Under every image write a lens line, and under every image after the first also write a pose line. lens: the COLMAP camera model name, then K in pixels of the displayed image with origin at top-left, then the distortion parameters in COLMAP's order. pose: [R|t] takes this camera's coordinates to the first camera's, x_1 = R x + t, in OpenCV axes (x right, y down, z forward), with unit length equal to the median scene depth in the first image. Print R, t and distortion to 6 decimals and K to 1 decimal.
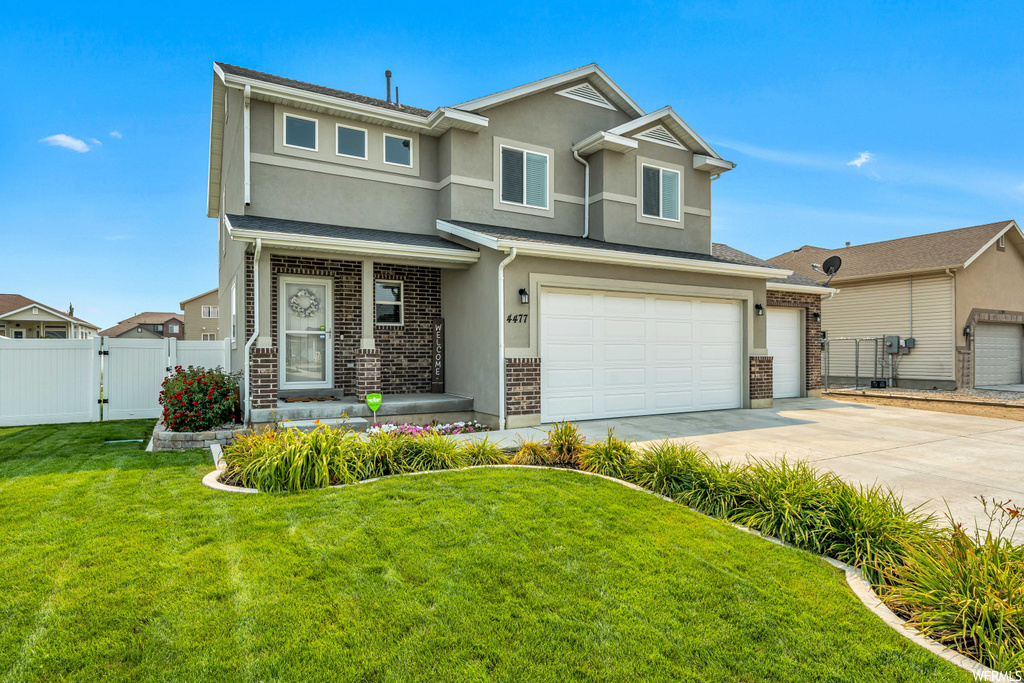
lens RADIAL K [[548.8, 0, 514.0], [0, 548.8, 346.9], [0, 0, 1]] dist [-0.003742, 0.000151]
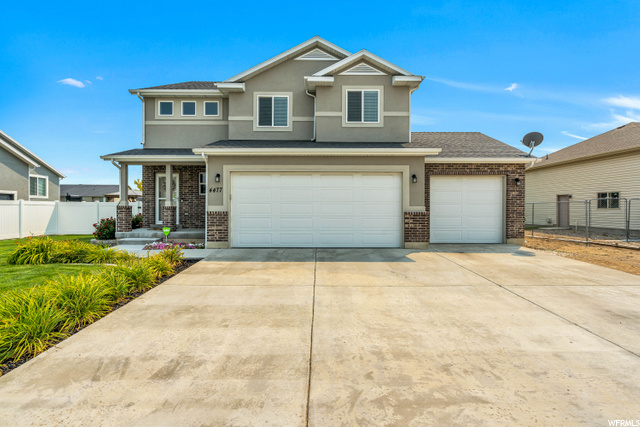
lens RADIAL K [[284.6, 0, 319.6], [0, 284.6, 208.9], [0, 0, 1]] dist [-0.005688, -0.000371]
pose [[0.872632, 0.005179, -0.488352, 0.597195], [0.000750, 0.999928, 0.011943, 0.001008], [0.488379, -0.010788, 0.872565, 0.250197]]
